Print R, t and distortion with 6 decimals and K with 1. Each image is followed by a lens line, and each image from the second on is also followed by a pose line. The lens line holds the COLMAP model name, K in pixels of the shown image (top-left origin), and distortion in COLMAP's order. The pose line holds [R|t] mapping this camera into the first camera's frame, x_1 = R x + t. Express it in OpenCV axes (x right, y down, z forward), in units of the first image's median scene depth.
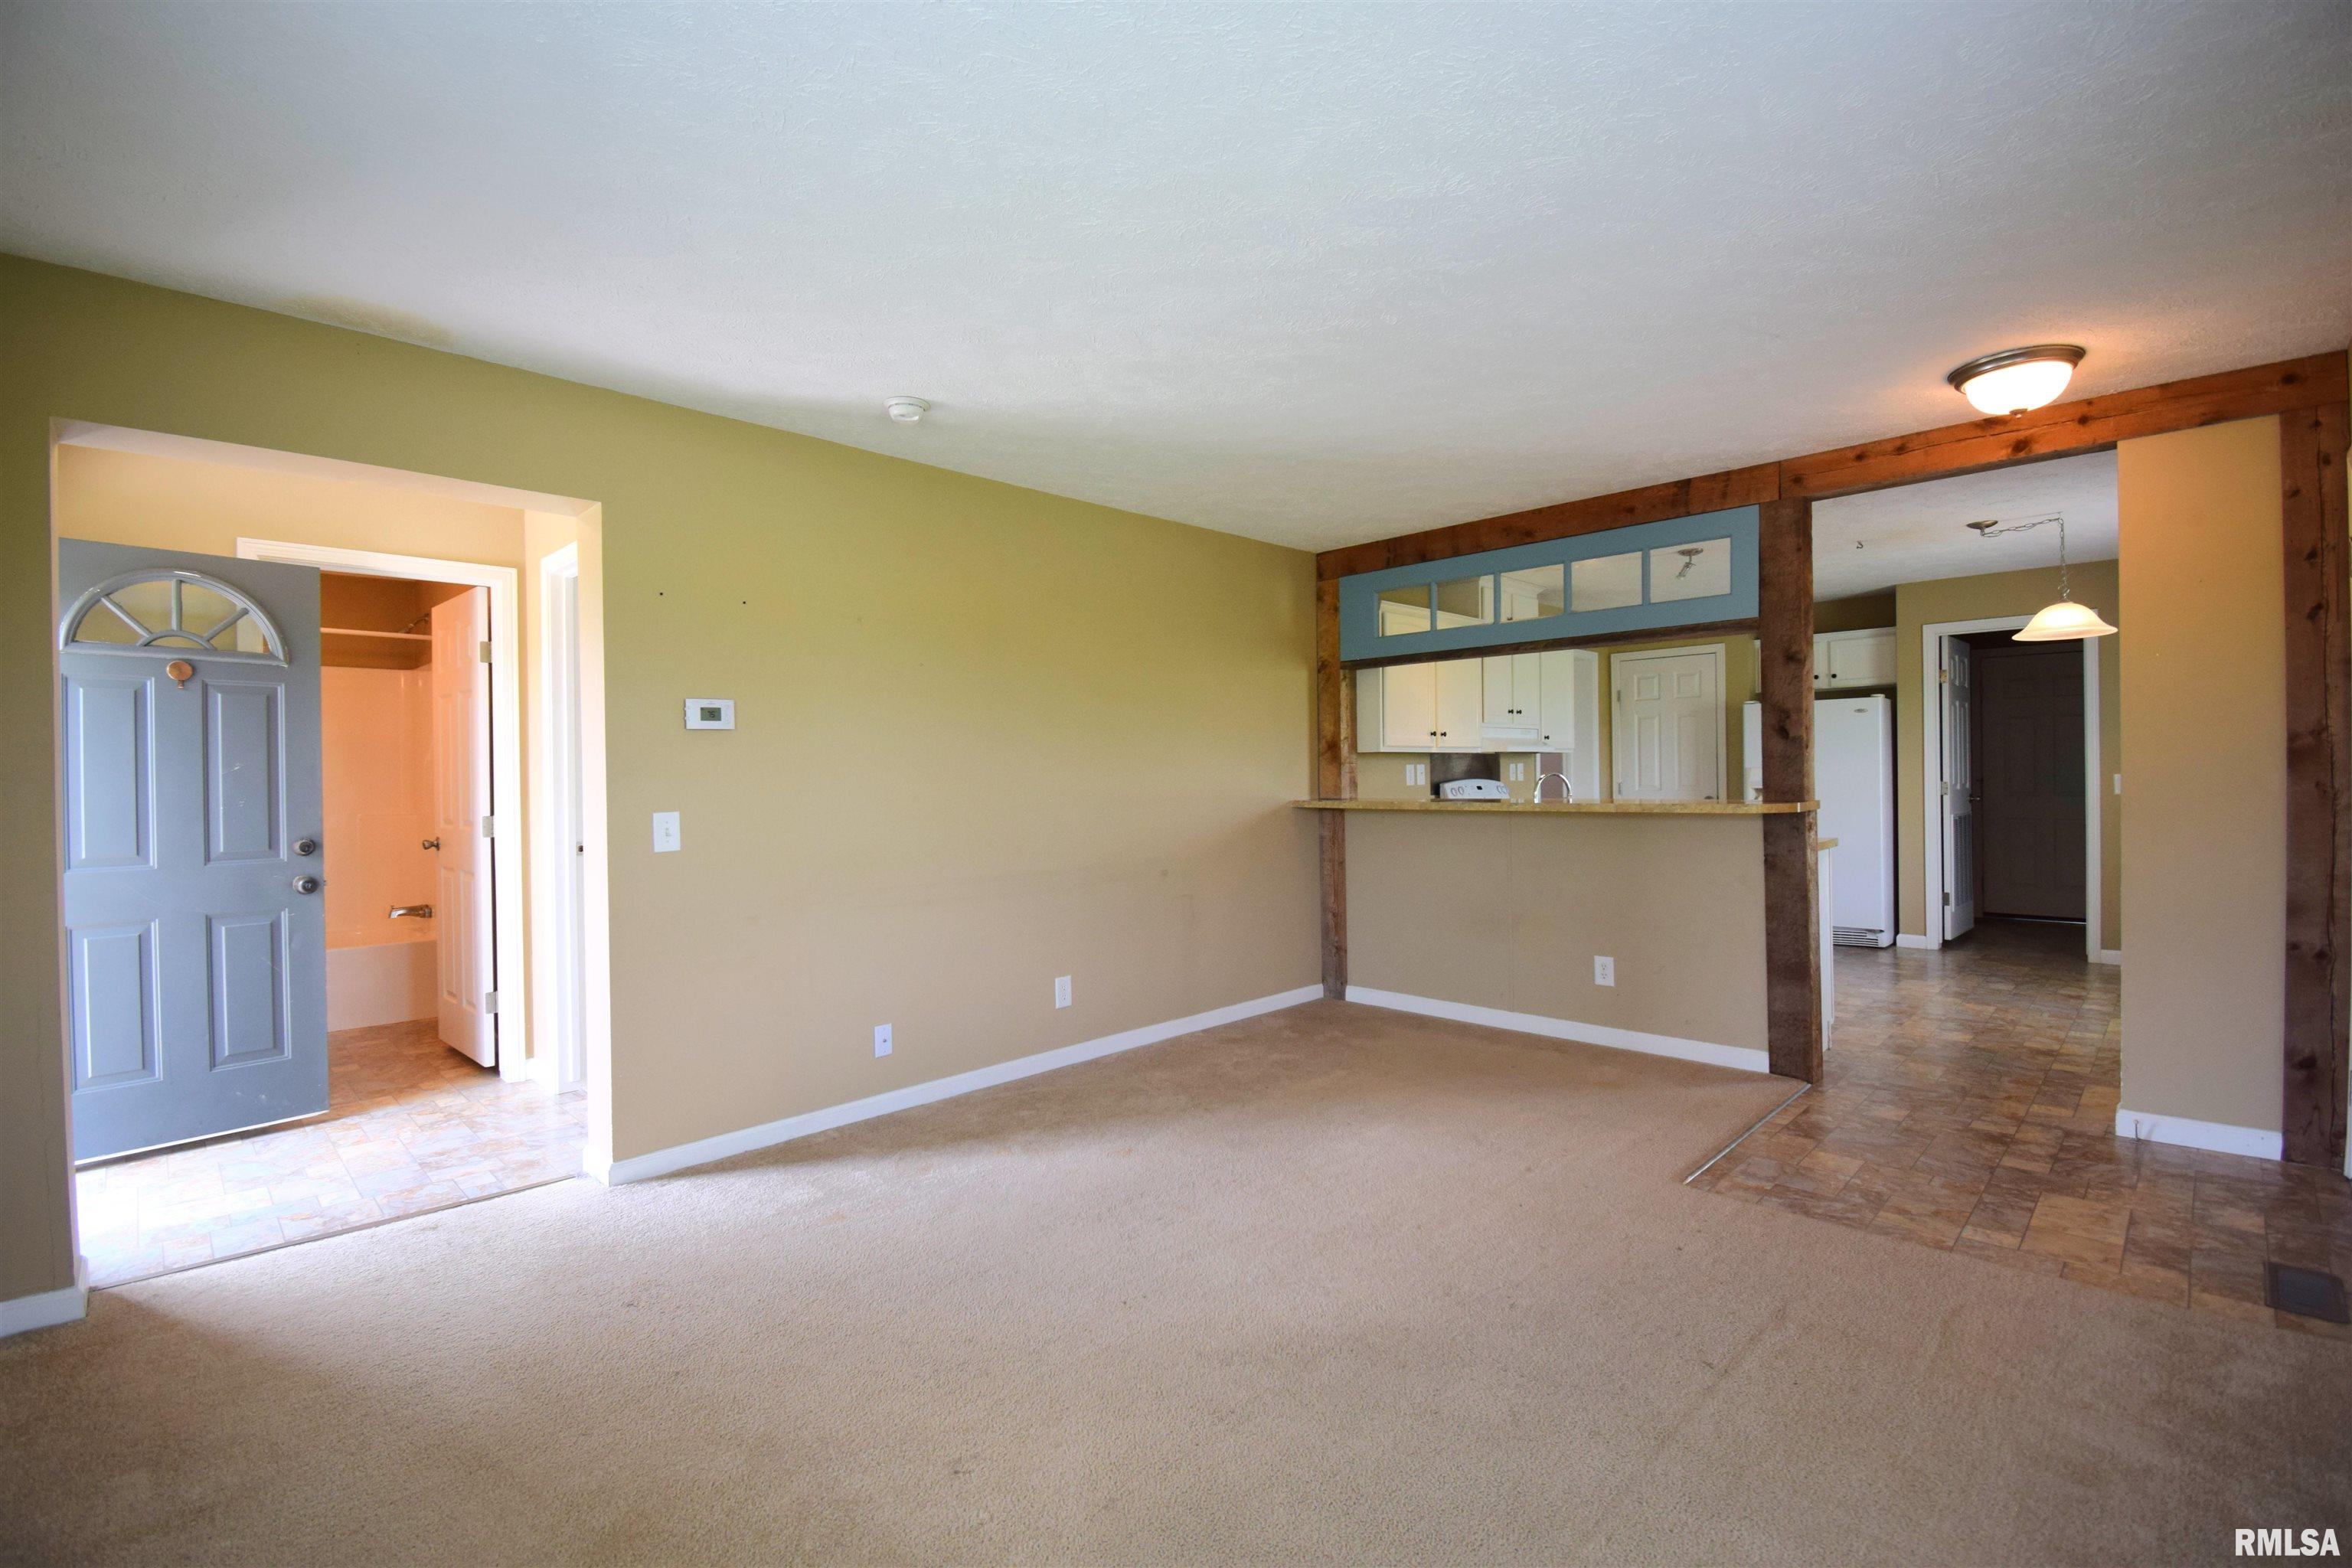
lens RADIAL K [[1039.0, 0, 1179.5], [0, 1039.0, 781.7], [0, 0, 1]] dist [0.025852, -0.031220]
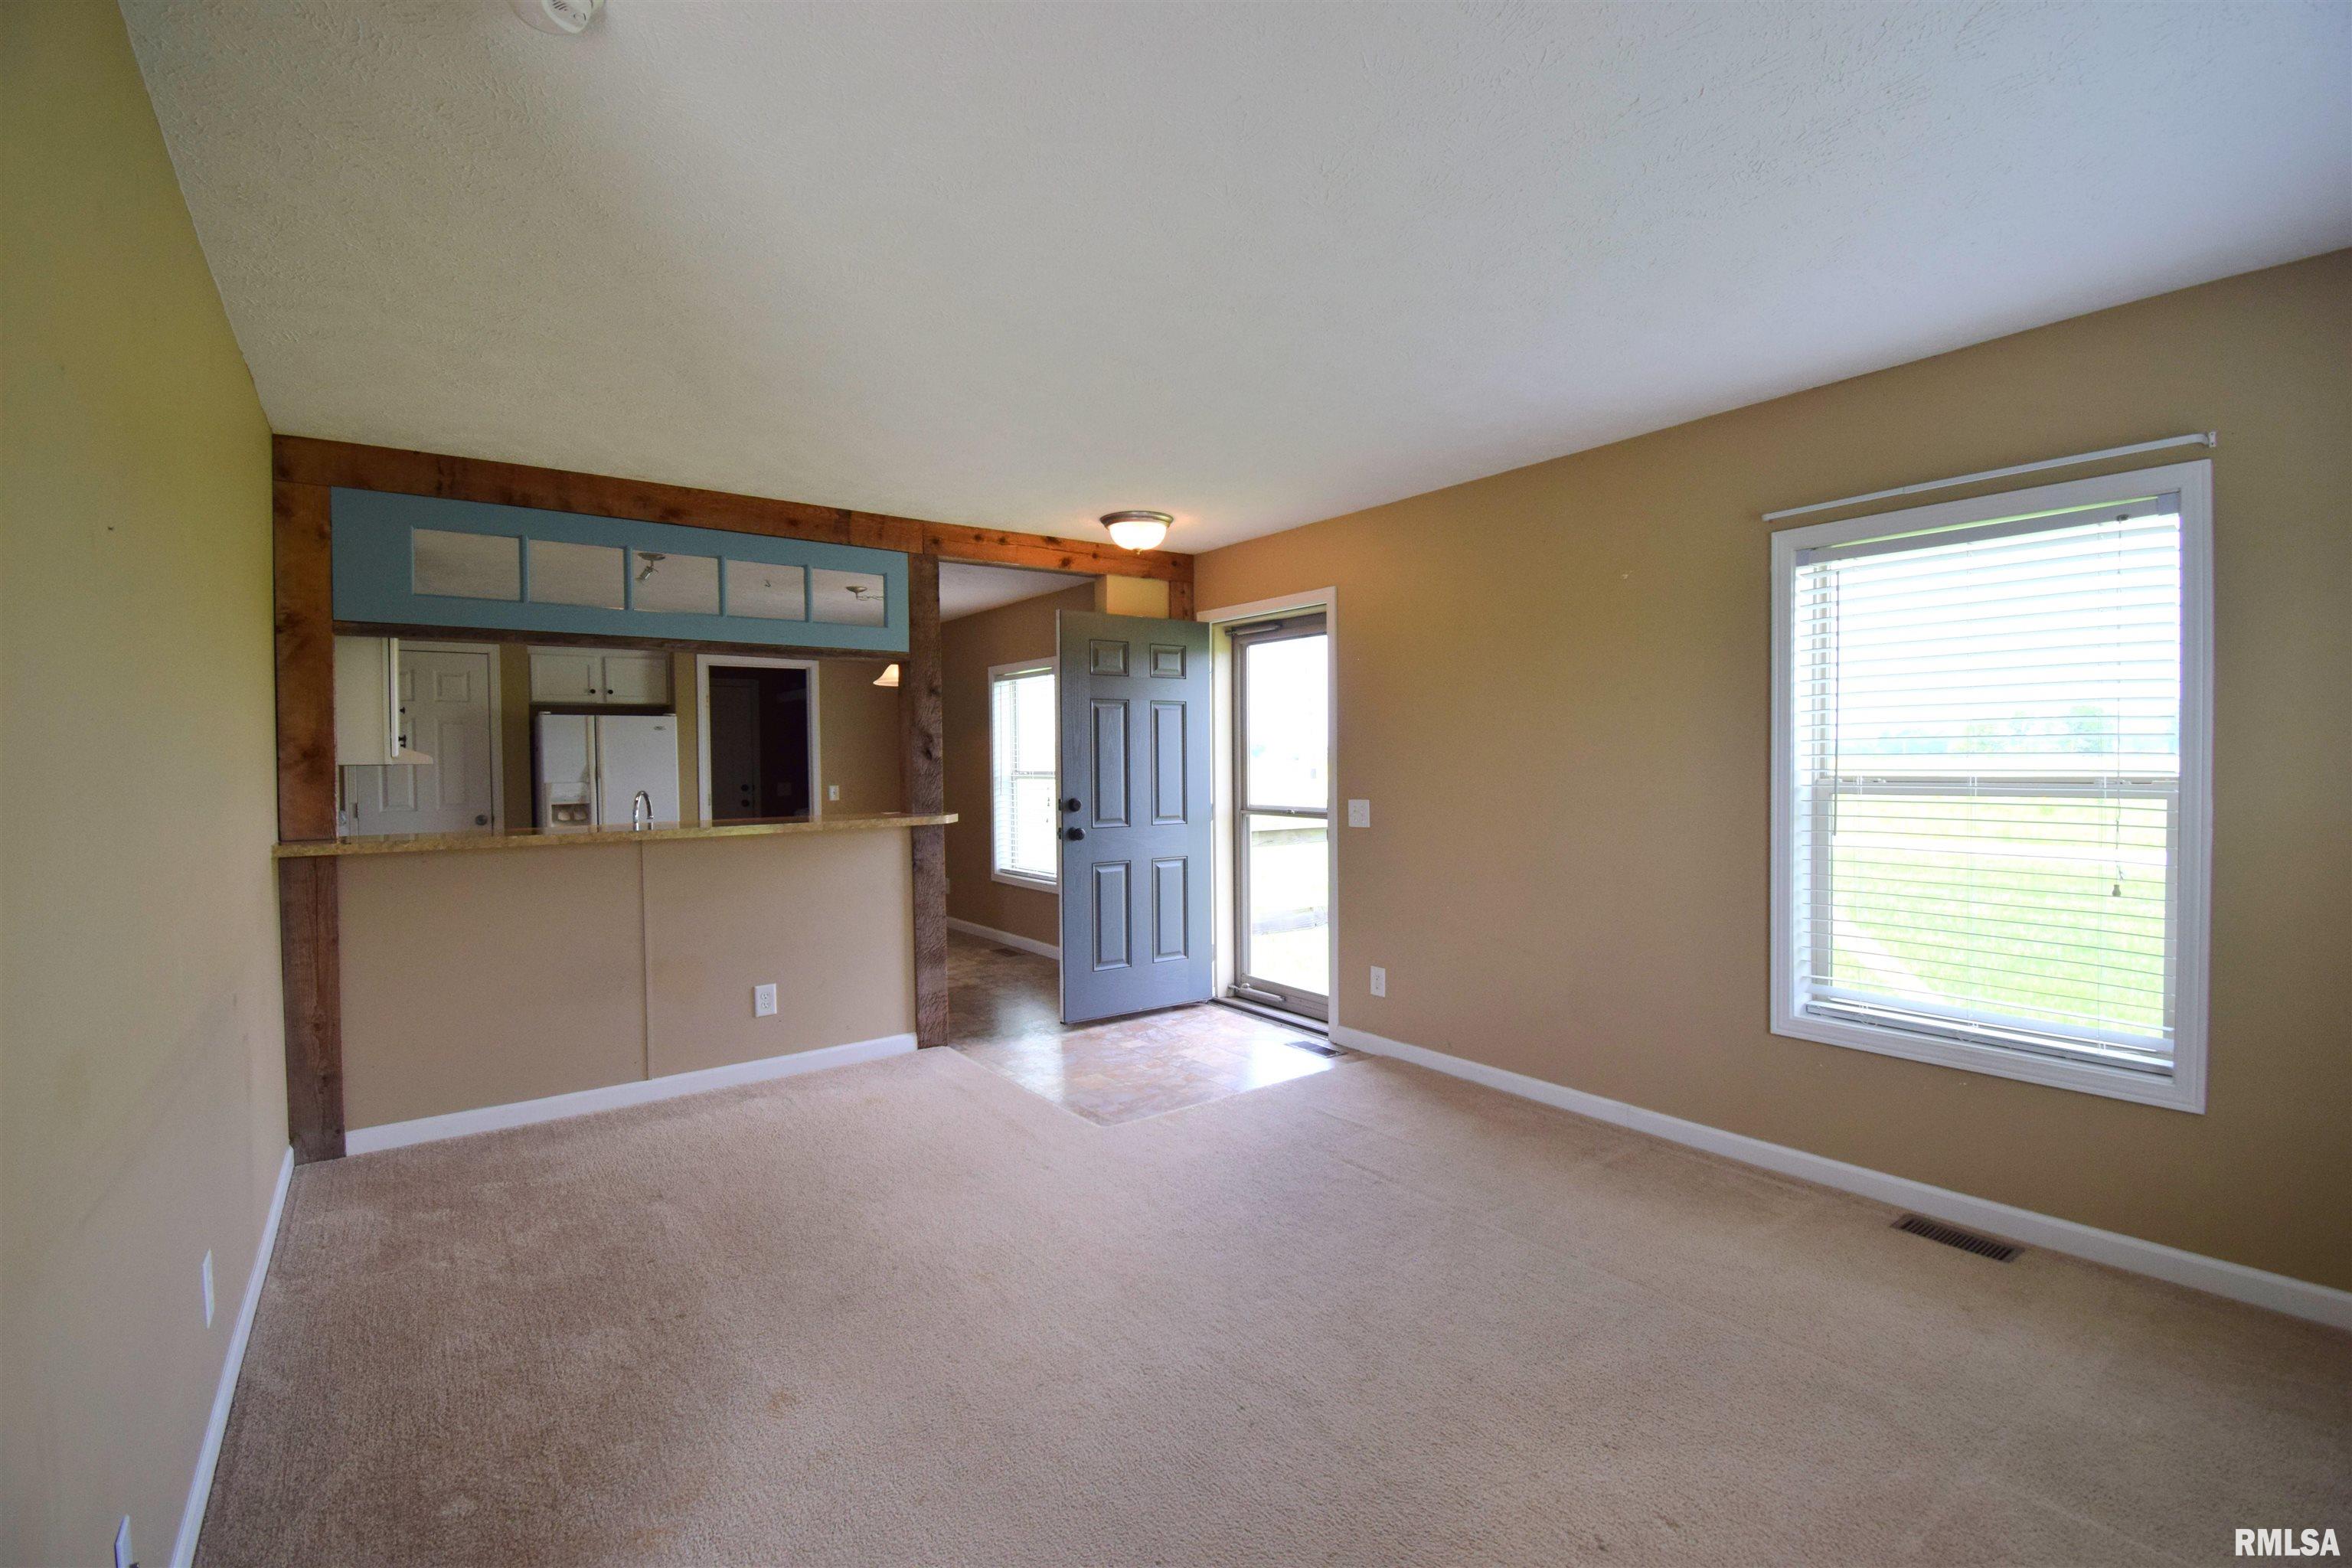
lens RADIAL K [[1039.0, 0, 1179.5], [0, 1039.0, 781.7], [0, 0, 1]] dist [0.025852, -0.031220]
pose [[0.151010, -0.007242, 0.988506, -0.391369], [0.016390, 0.999854, 0.004822, -0.012600], [-0.988396, 0.015473, 0.151107, 0.402005]]
